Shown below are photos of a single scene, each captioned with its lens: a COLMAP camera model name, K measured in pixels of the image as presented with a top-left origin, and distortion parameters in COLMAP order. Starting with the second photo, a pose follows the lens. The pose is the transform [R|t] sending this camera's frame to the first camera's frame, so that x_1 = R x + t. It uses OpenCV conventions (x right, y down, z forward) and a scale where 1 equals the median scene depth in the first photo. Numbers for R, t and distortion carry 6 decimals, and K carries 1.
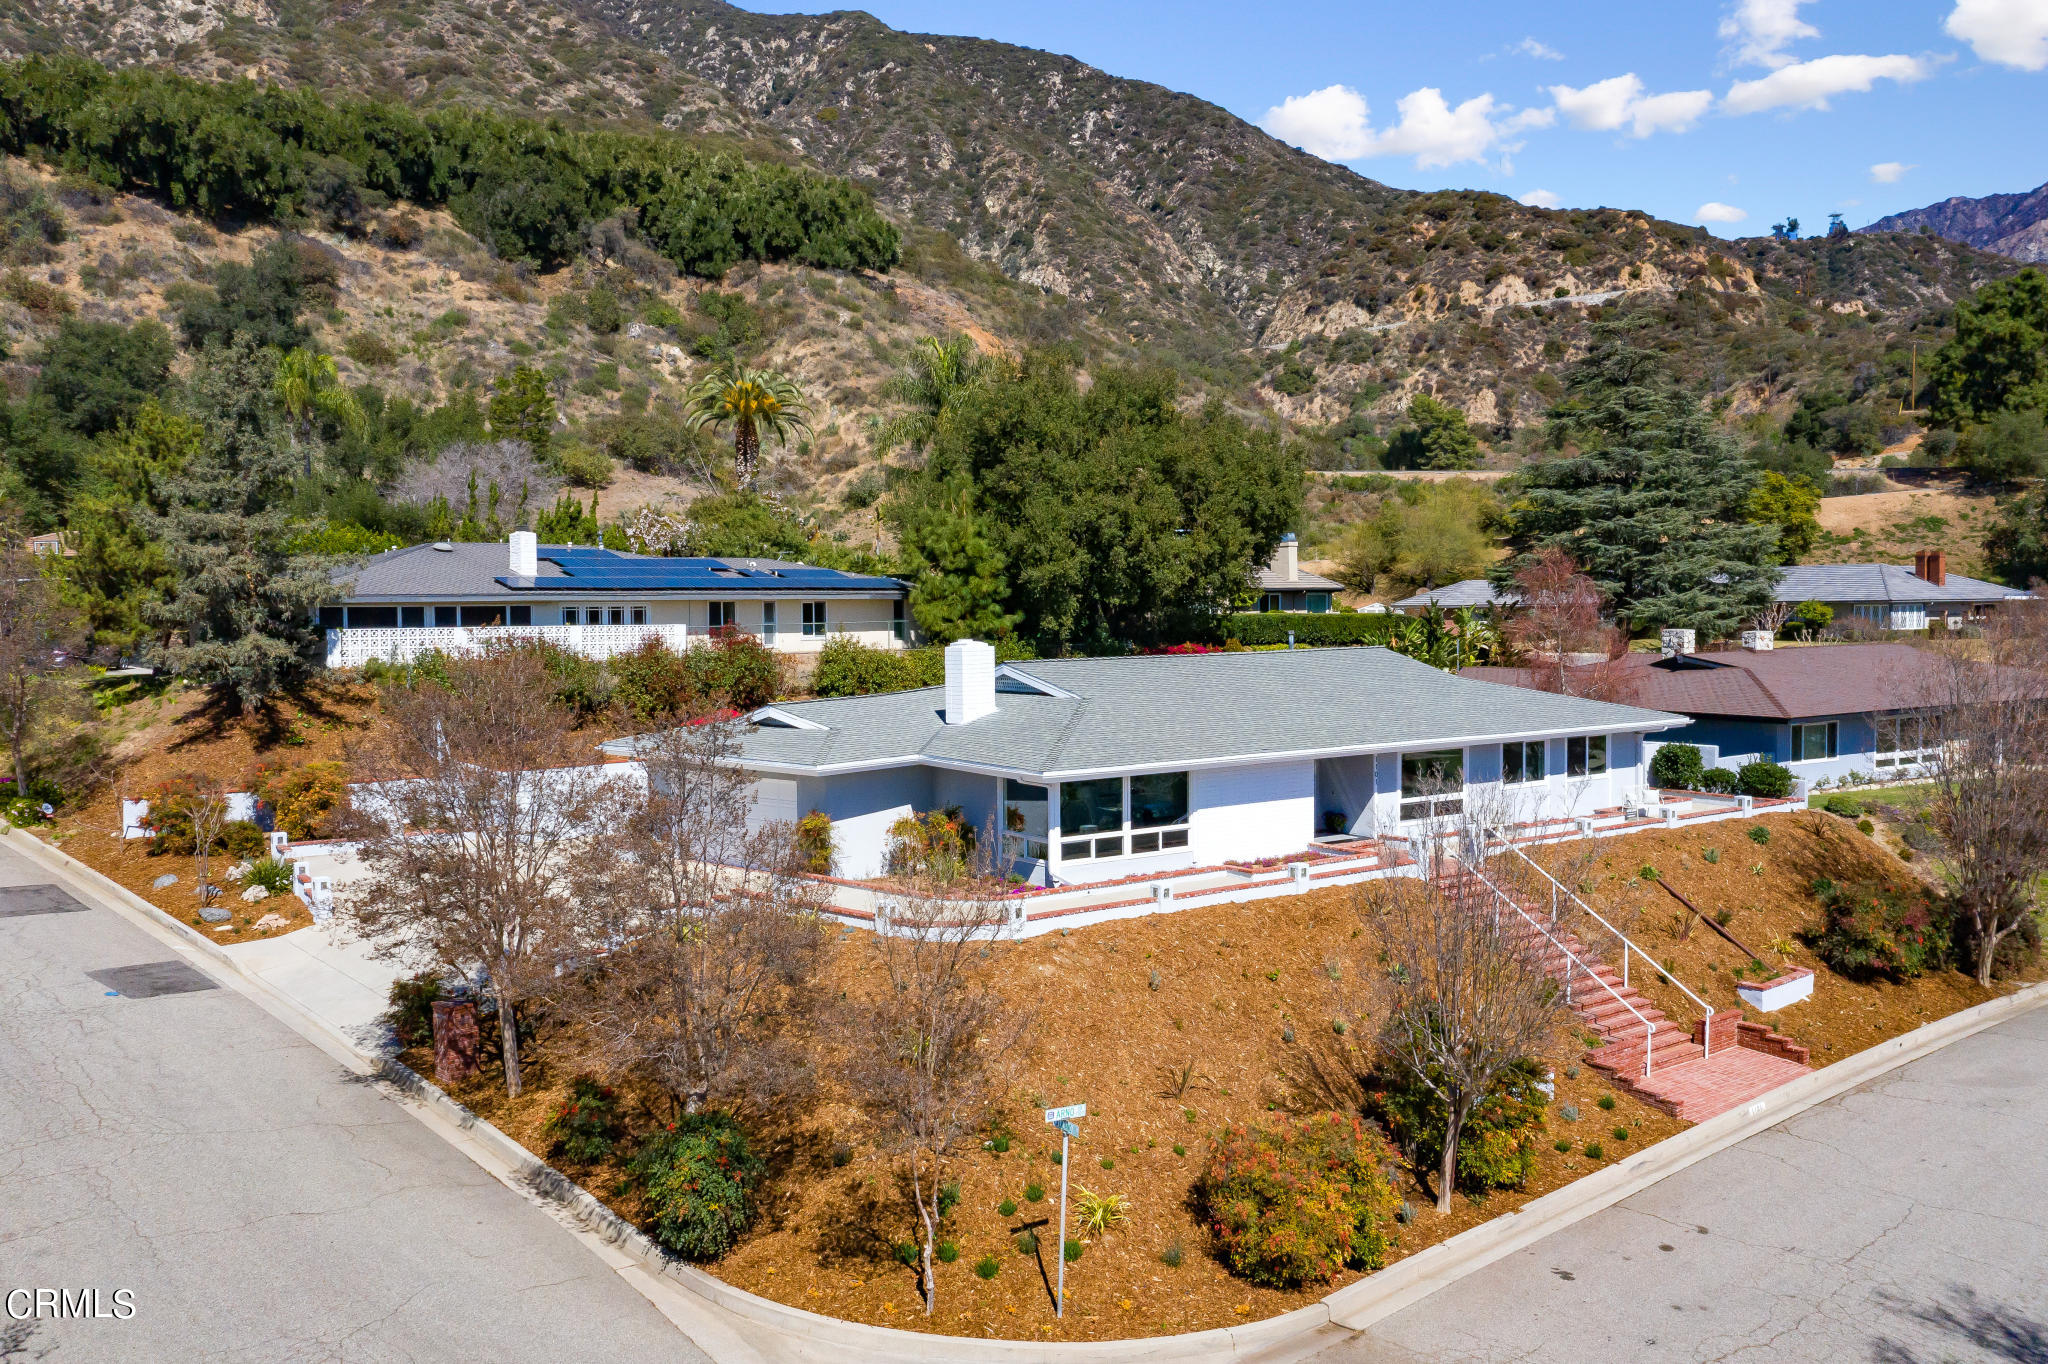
lens RADIAL K [[1611.9, 0, 1036.2], [0, 1611.9, 676.7], [0, 0, 1]] dist [-0.014761, 0.005075]
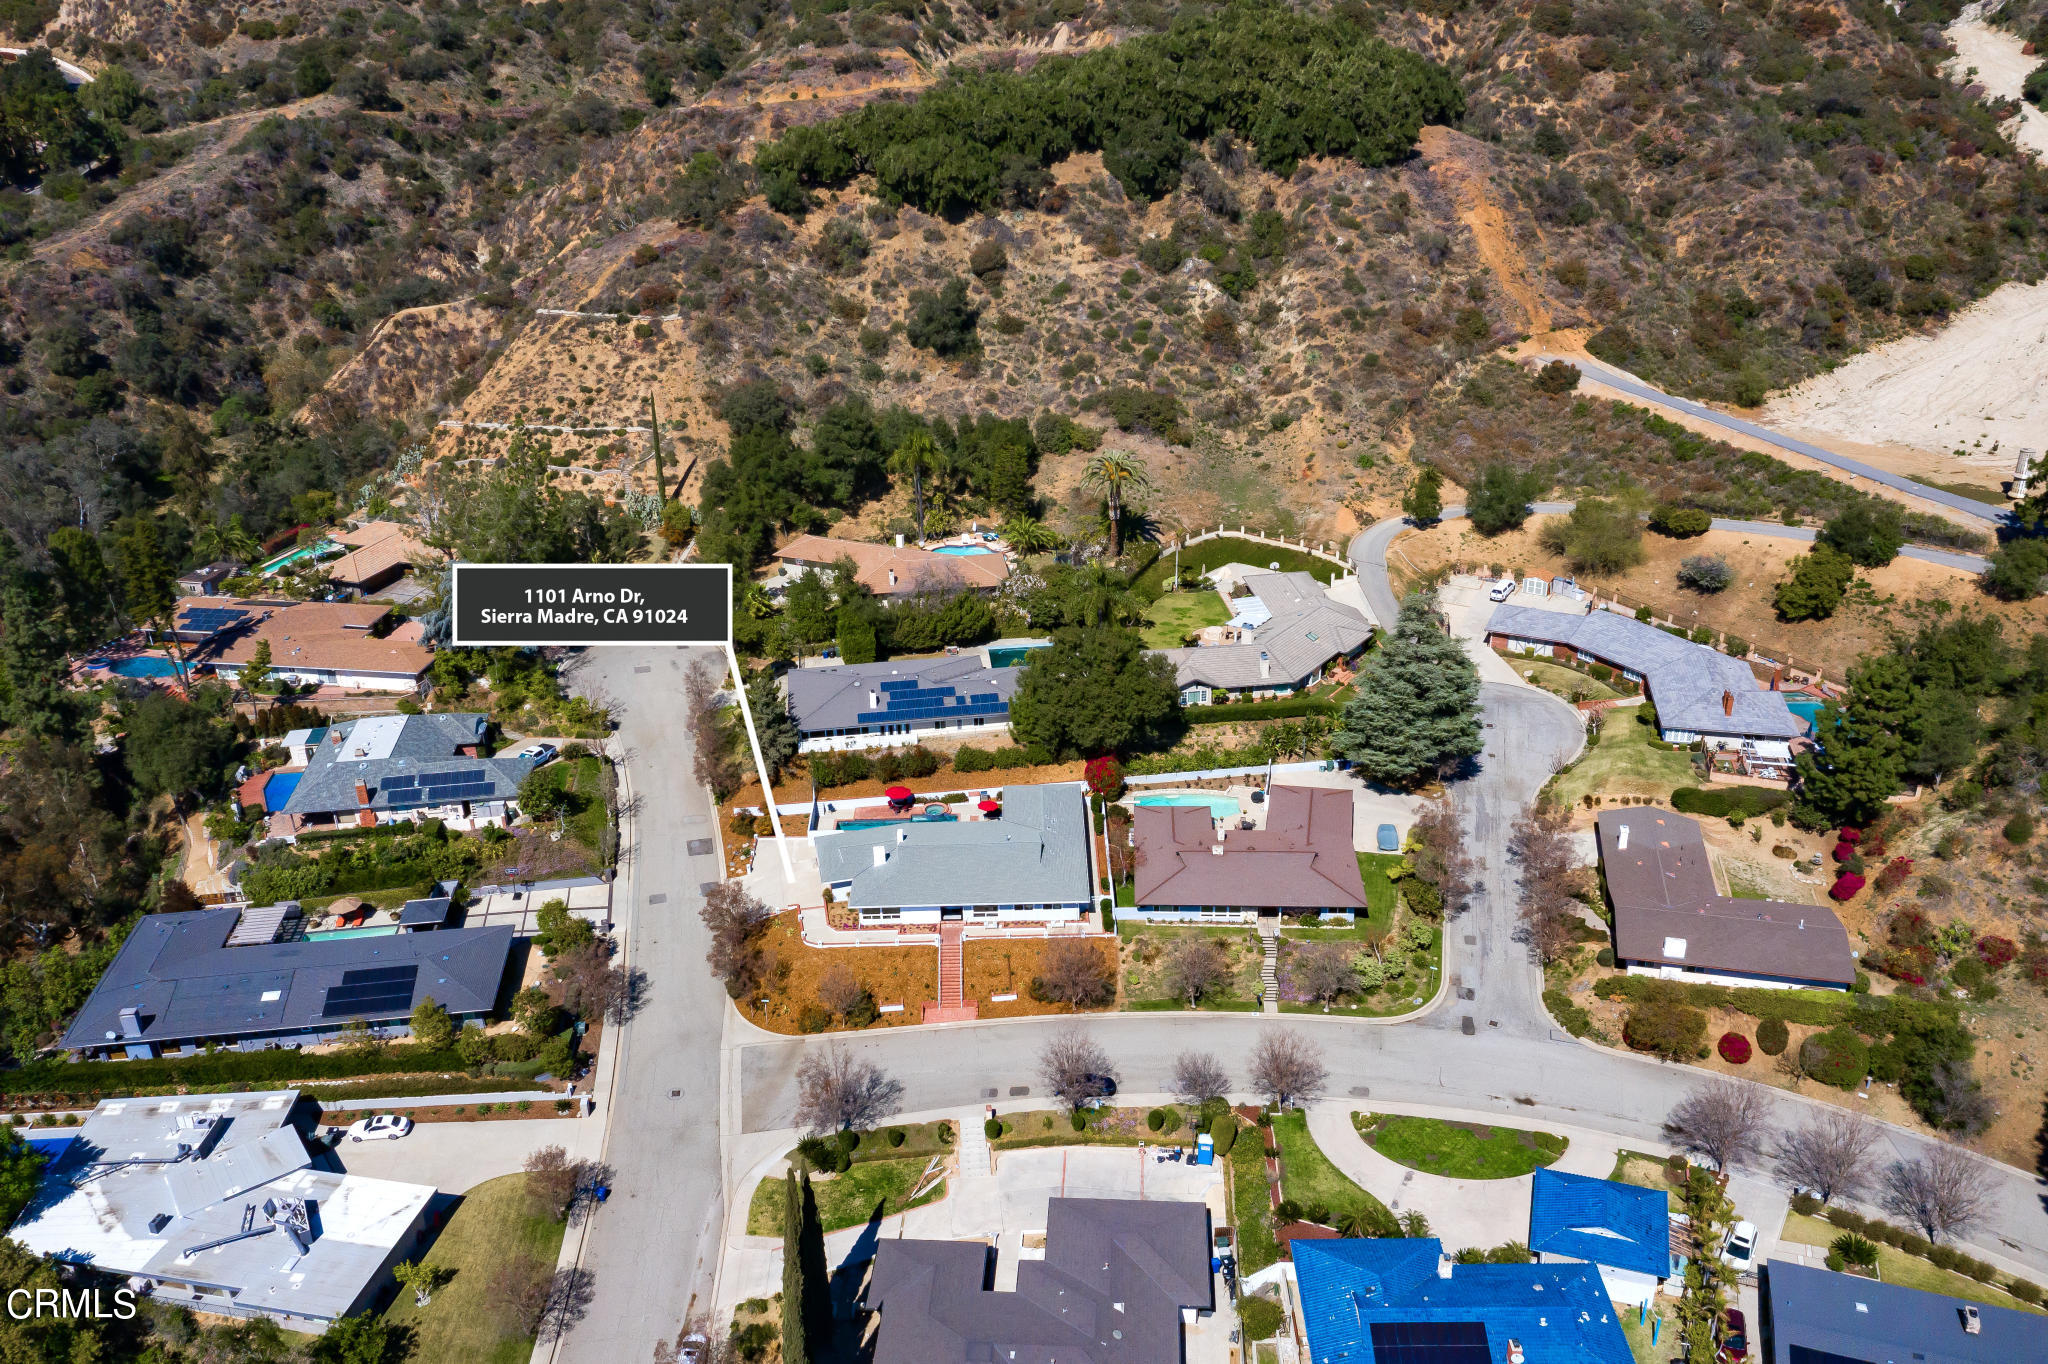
lens RADIAL K [[1611.9, 0, 1034.7], [0, 1611.9, 683.3], [0, 0, 1]] dist [-0.014761, 0.005075]
pose [[0.822636, 0.238943, -0.515923, 0.567749], [-0.013399, 0.915302, 0.402545, -0.507744], [0.568411, -0.324235, 0.756162, -0.418637]]
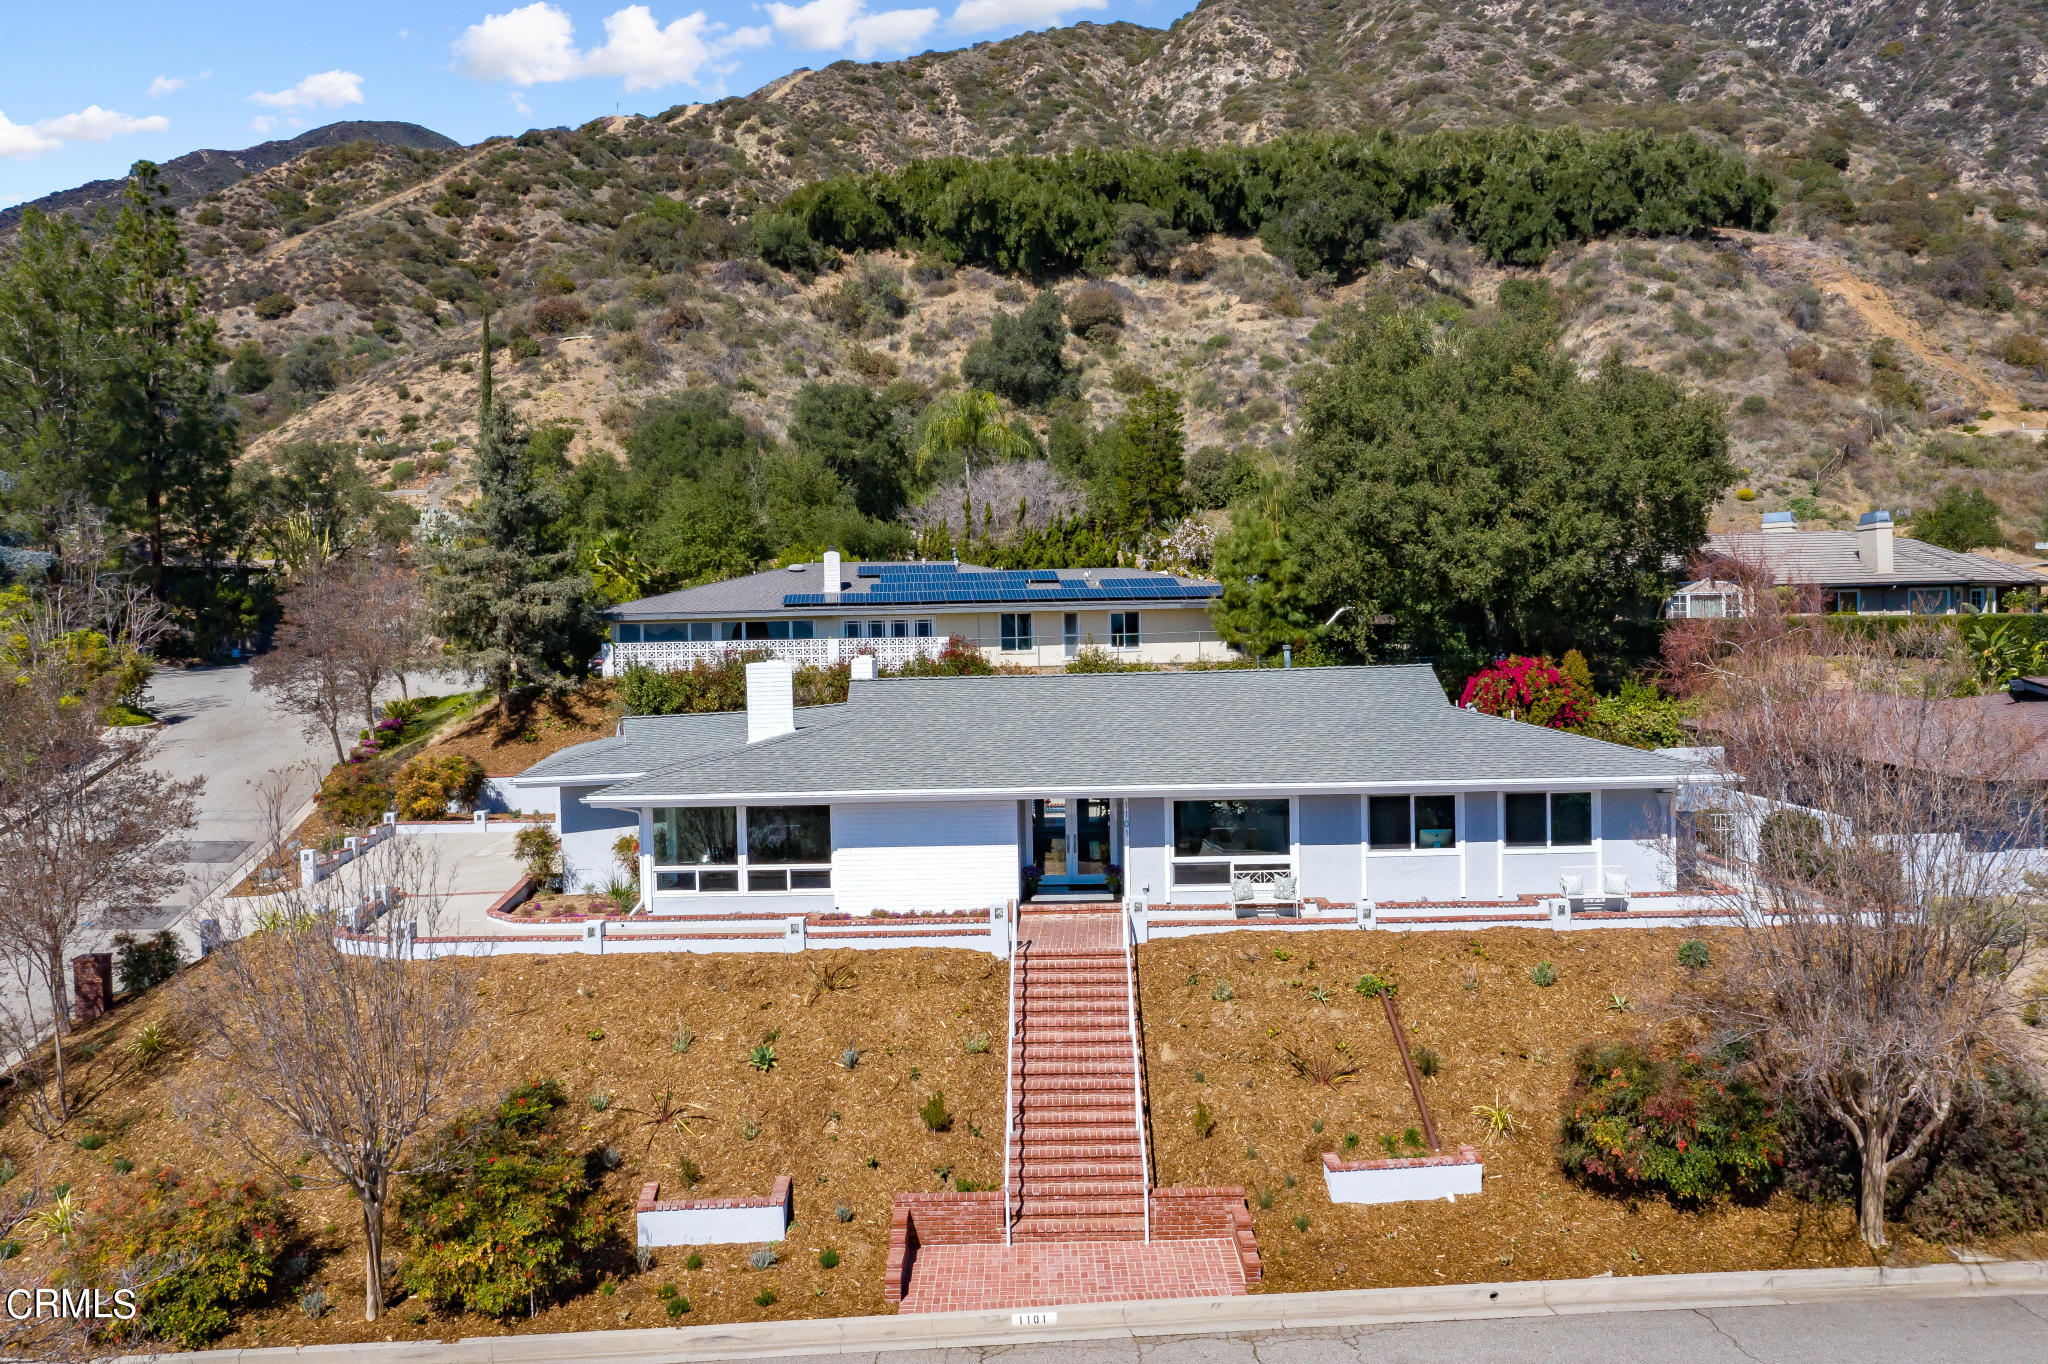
lens RADIAL K [[1611.9, 0, 1029.7], [0, 1611.9, 684.0], [0, 0, 1]] dist [-0.014761, 0.005075]
pose [[0.798787, 0.013886, -0.601453, 0.170917], [-0.012812, 0.999899, 0.006071, -0.003654], [0.601477, 0.002857, 0.798885, 0.083389]]
